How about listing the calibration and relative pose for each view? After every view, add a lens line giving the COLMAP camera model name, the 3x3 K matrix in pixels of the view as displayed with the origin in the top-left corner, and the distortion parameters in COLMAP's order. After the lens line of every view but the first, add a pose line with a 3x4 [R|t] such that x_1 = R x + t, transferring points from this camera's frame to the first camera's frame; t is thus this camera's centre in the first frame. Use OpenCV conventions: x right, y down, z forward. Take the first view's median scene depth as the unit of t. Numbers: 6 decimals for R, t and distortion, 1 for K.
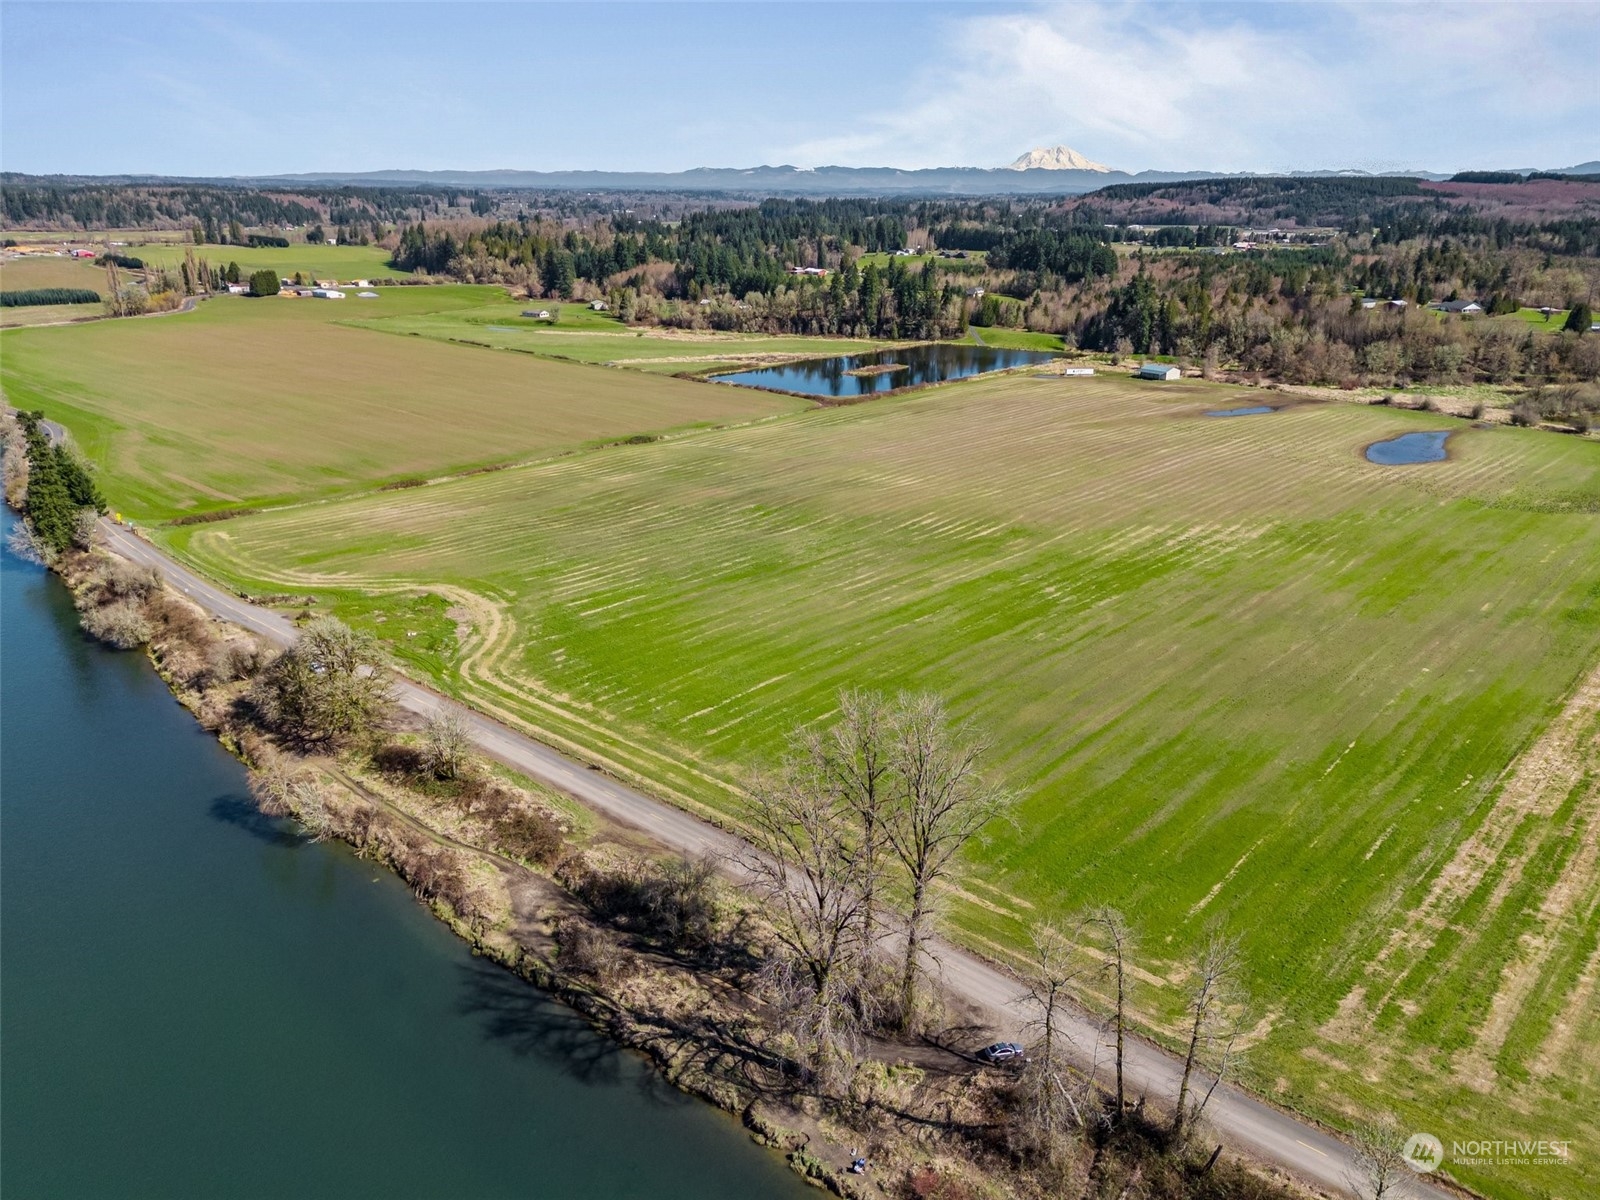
lens RADIAL K [[1170.3, 0, 800.0], [0, 1170.3, 600.0], [0, 0, 1]] dist [0.086744, -0.074503]
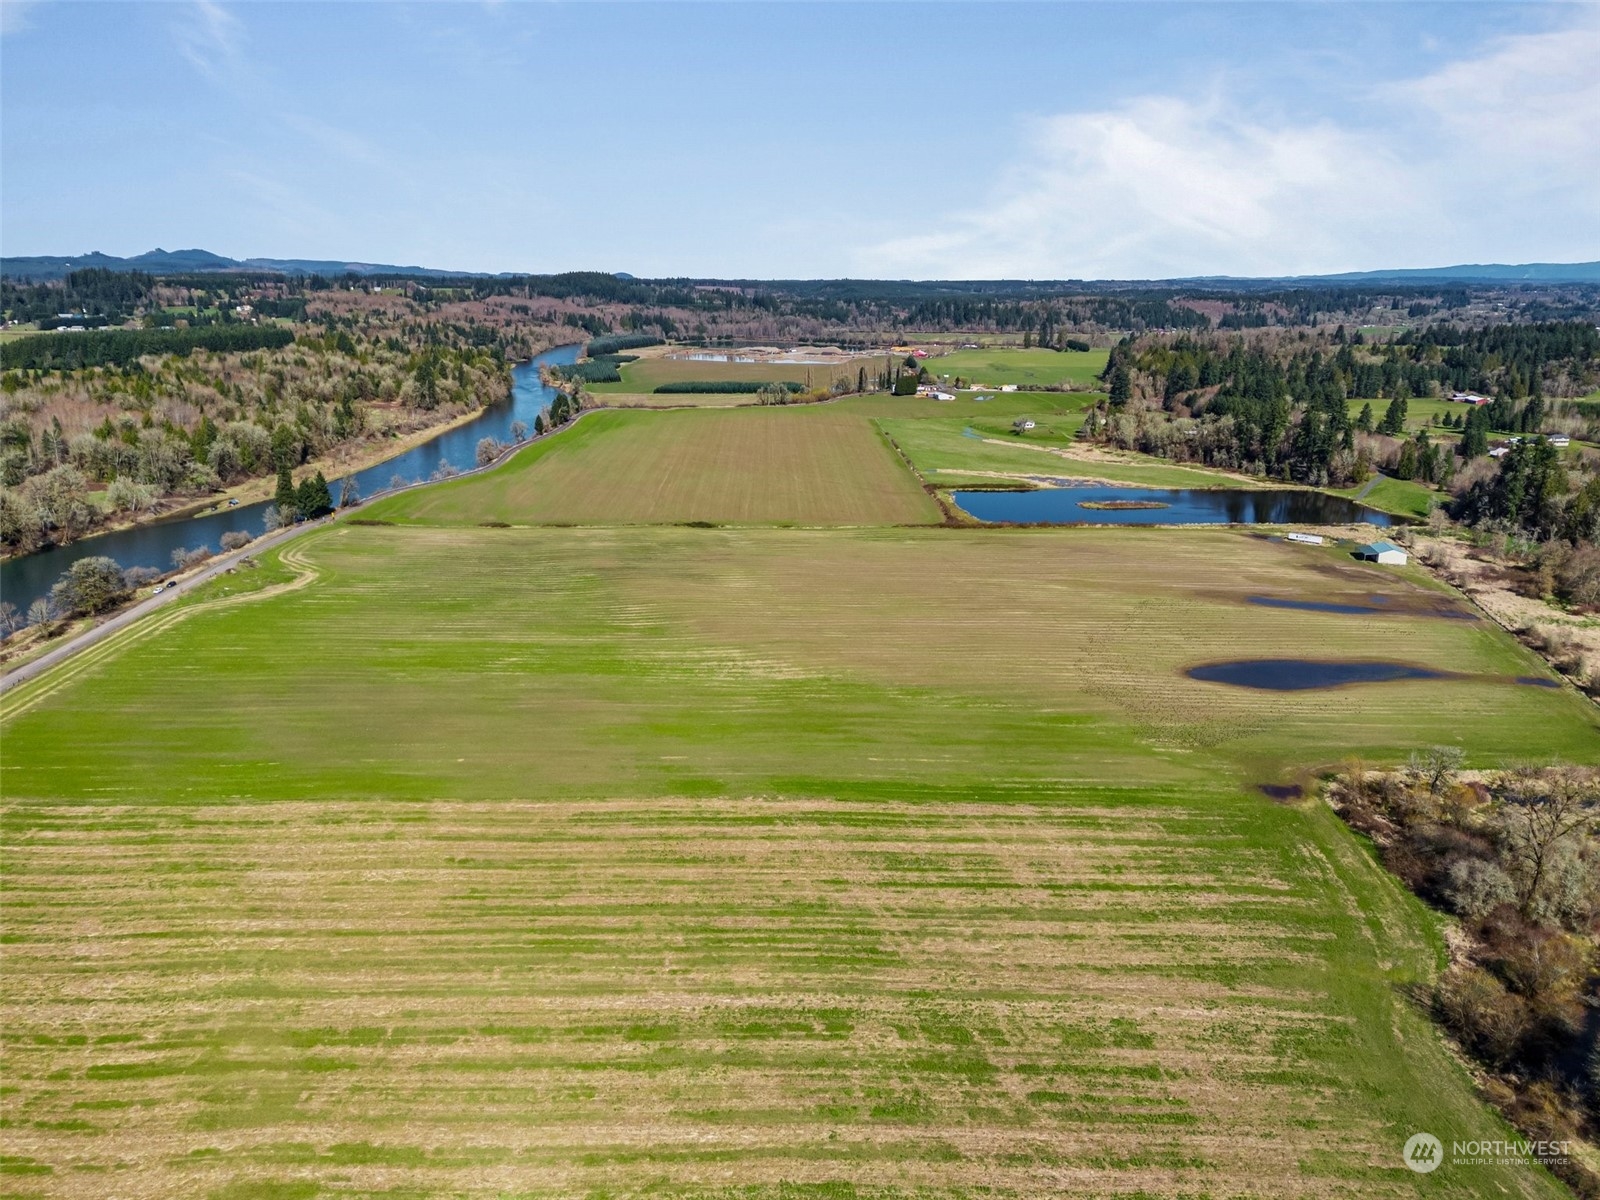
lens RADIAL K [[1170.3, 0, 800.0], [0, 1170.3, 600.0], [0, 0, 1]] dist [0.086744, -0.074503]
pose [[0.683274, 0.188320, -0.705459, 1.137563], [-0.239811, 0.970450, 0.026790, -0.156216], [0.689658, 0.150872, 0.708244, 0.249154]]
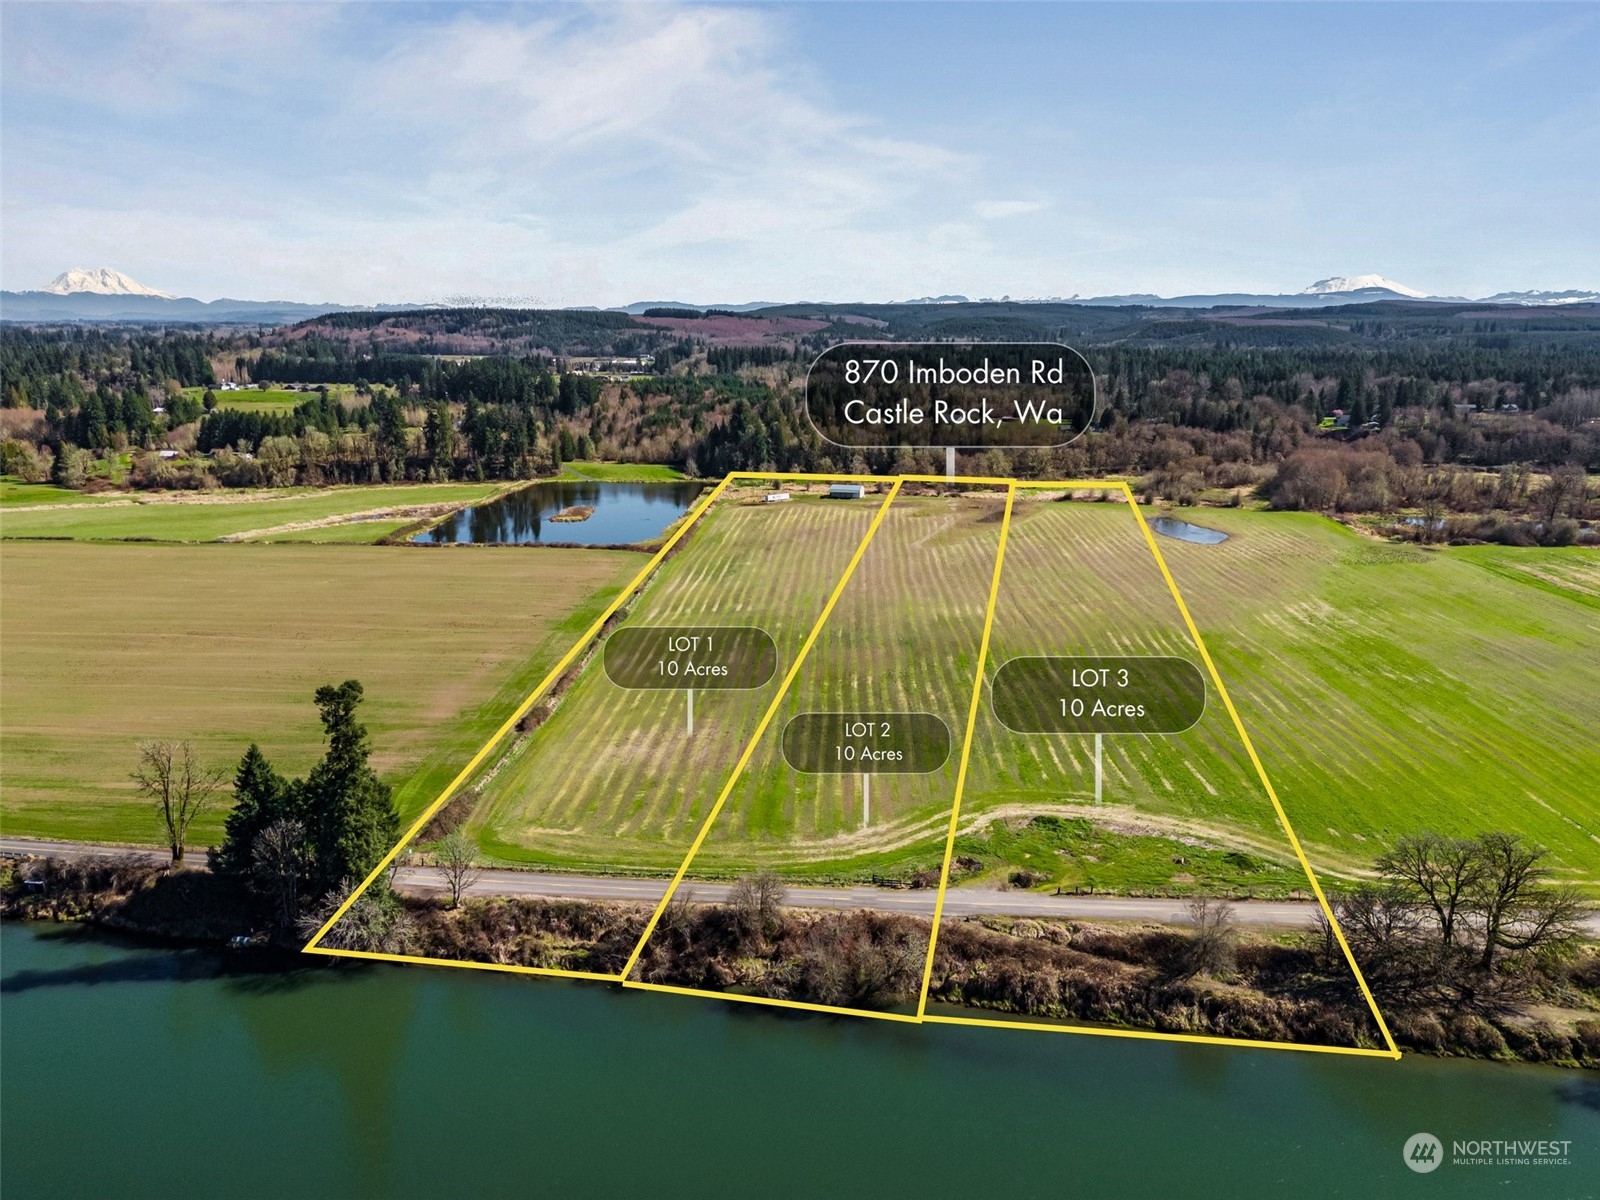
lens RADIAL K [[1260.4, 0, 800.0], [0, 1260.4, 600.0], [0, 0, 1]] dist [0.117317, -0.129745]
pose [[0.773975, -0.136086, 0.618420, -0.752201], [0.207511, 0.977212, -0.044668, -0.112055], [-0.598249, 0.162901, 0.784577, 0.352945]]
